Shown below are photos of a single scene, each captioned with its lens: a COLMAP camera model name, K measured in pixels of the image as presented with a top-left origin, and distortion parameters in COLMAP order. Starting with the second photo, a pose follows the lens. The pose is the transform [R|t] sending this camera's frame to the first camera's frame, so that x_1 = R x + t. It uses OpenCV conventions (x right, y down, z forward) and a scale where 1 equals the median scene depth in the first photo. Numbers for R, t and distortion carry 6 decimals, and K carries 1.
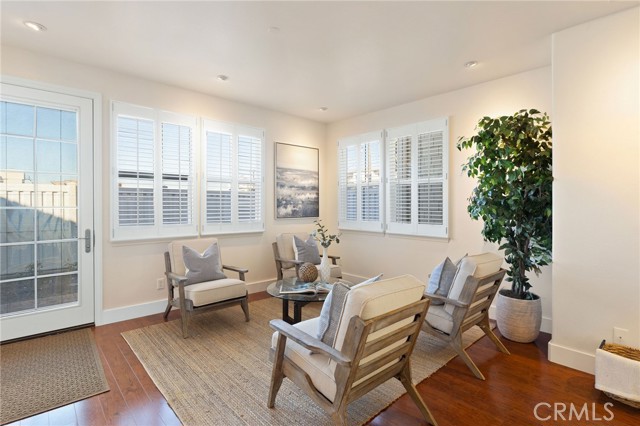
lens RADIAL K [[321.3, 0, 339.8], [0, 321.3, 203.9], [0, 0, 1]] dist [-0.000143, -0.002336]
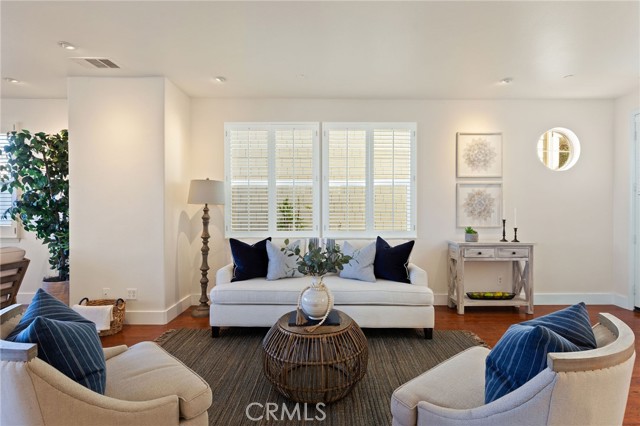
lens RADIAL K [[304.6, 0, 319.8], [0, 304.6, 208.8], [0, 0, 1]] dist [0.008482, -0.001507]
pose [[0.700256, -0.007872, 0.713849, 0.280935], [-0.000883, 0.999929, 0.011893, -0.001605], [-0.713892, -0.008959, 0.700199, -0.366002]]
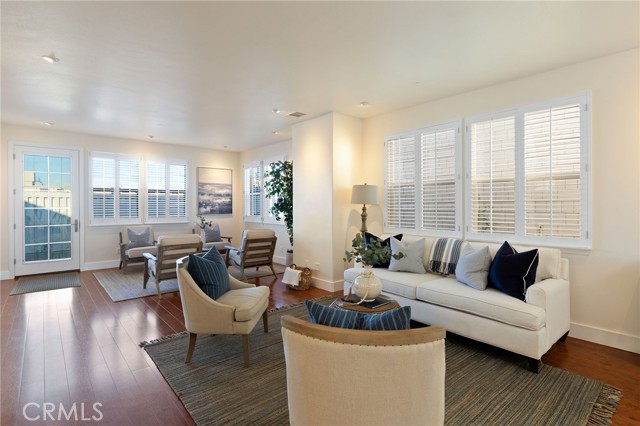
lens RADIAL K [[304.6, 0, 331.0], [0, 304.6, 204.2], [0, 0, 1]] dist [0.008482, -0.001507]
pose [[0.999896, -0.003055, -0.014102, 0.597295], [0.003039, 0.999995, -0.001133, -0.003515], [0.014105, 0.001090, 0.999900, -0.629278]]
